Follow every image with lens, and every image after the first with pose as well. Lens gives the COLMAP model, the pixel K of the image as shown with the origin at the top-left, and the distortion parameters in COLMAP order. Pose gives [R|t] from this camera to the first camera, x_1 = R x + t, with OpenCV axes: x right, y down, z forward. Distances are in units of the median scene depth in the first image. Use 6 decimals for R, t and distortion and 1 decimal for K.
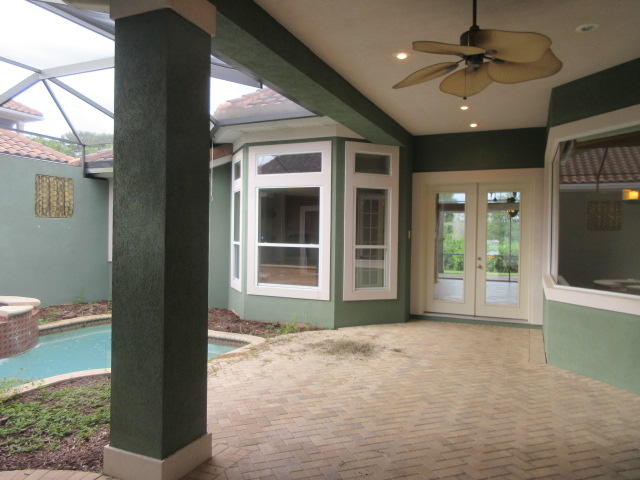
lens RADIAL K [[476.3, 0, 319.8], [0, 476.3, 242.1], [0, 0, 1]] dist [0.003522, 0.004699]
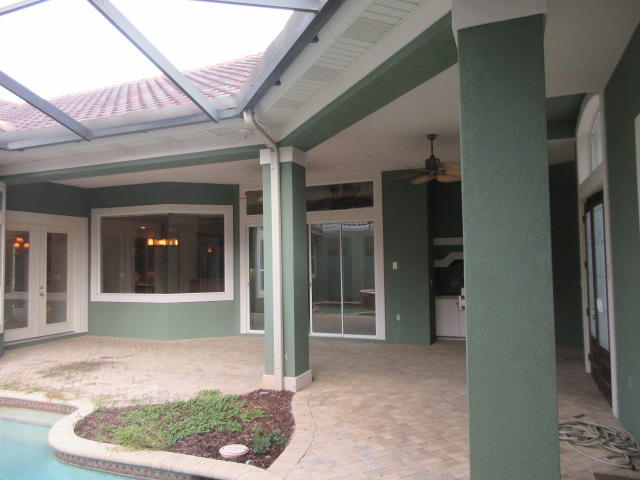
lens RADIAL K [[474.6, 0, 322.2], [0, 474.6, 238.4], [0, 0, 1]] dist [-0.007621, 0.011526]
pose [[-0.039464, 0.037806, 0.998506, -1.601800], [0.034287, 0.998747, -0.036460, -0.037435], [-0.998633, 0.032797, -0.040711, 0.640033]]
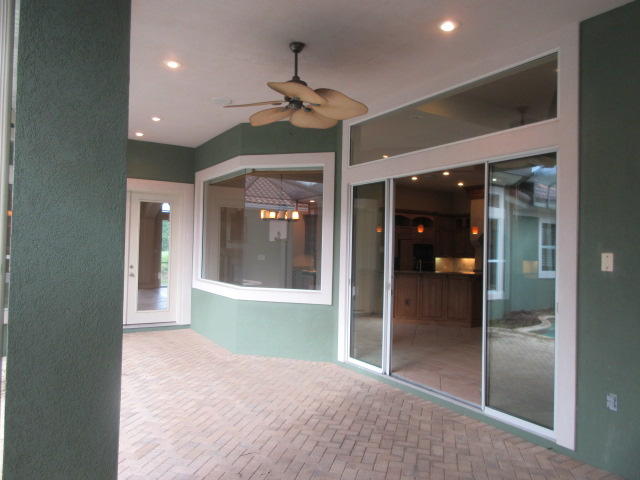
lens RADIAL K [[474.6, 0, 322.2], [0, 474.6, 238.4], [0, 0, 1]] dist [-0.007621, 0.011526]
pose [[0.560485, 0.017031, 0.827989, -0.486285], [-0.001507, 0.999808, -0.019546, -0.010284], [-0.828163, 0.009708, 0.560403, 0.206027]]
